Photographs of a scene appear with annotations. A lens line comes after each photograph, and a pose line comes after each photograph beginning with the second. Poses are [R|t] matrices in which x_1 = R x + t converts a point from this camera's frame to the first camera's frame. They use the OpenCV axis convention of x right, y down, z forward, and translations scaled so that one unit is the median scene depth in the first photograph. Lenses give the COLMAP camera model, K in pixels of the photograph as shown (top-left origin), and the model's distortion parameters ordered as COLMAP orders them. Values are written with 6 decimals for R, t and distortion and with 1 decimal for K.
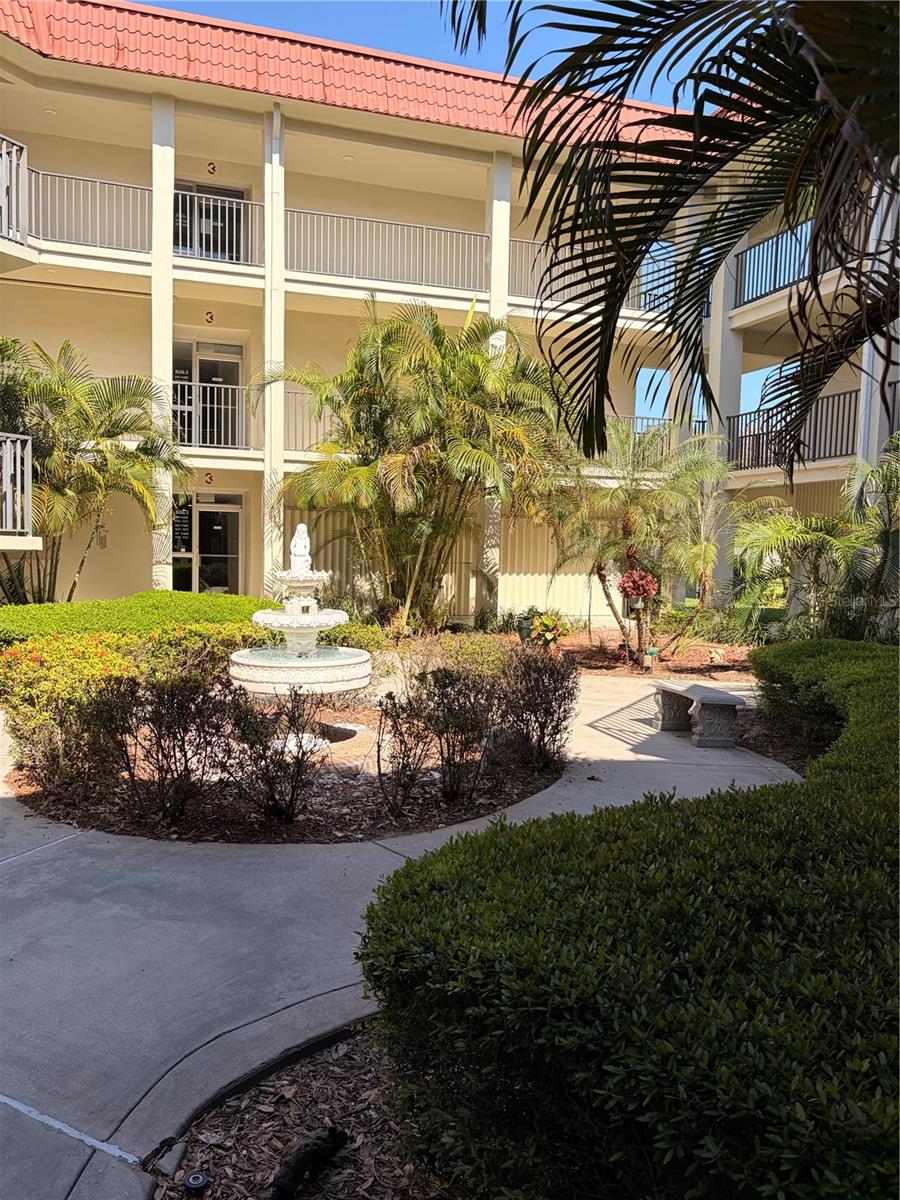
lens RADIAL K [[908.7, 0, 450.0], [0, 908.7, 600.0], [0, 0, 1]] dist [0.003087, 0.000447]
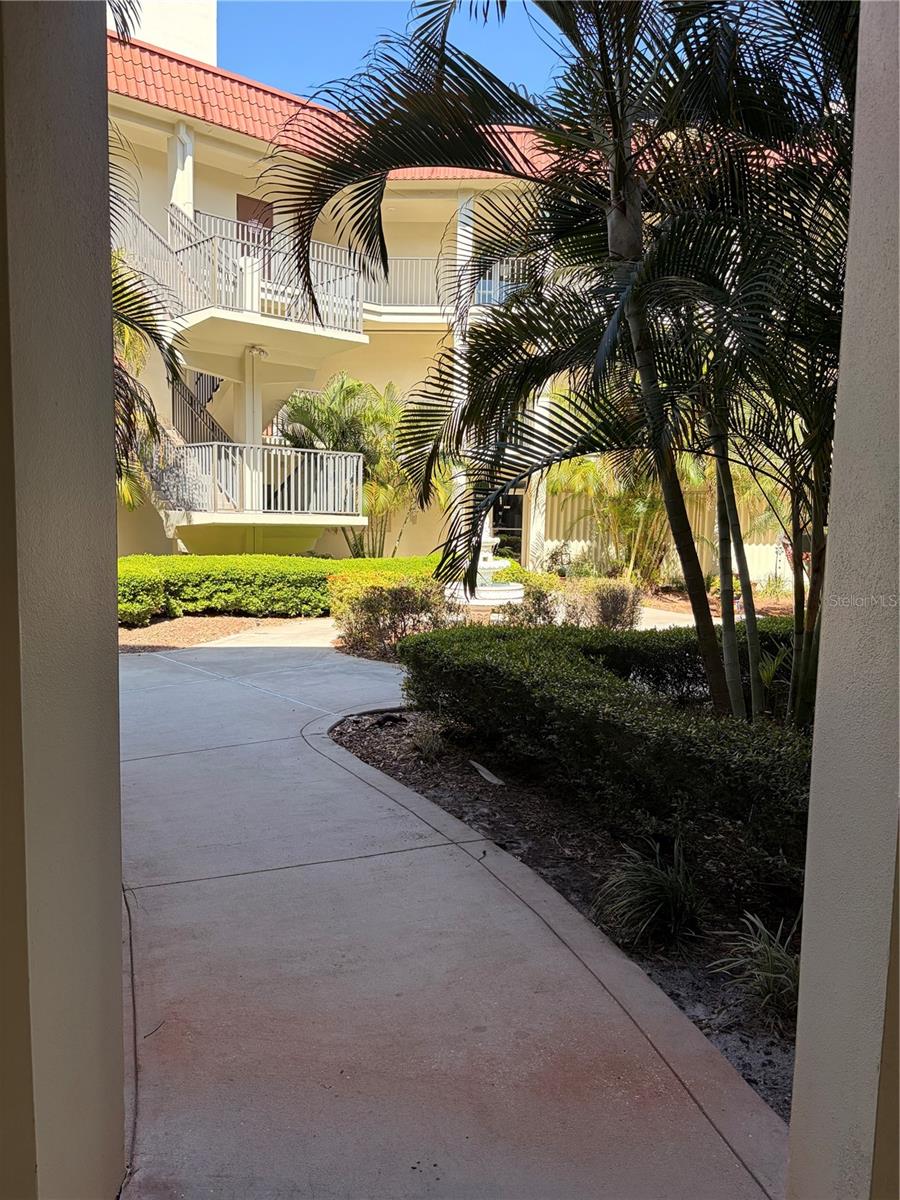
lens RADIAL K [[908.7, 0, 450.0], [0, 908.7, 600.0], [0, 0, 1]] dist [0.003087, 0.000447]
pose [[0.929502, 0.028137, -0.367742, 0.226263], [-0.017694, 0.999340, 0.031739, 0.018921], [0.368393, -0.022995, 0.929386, -0.352066]]
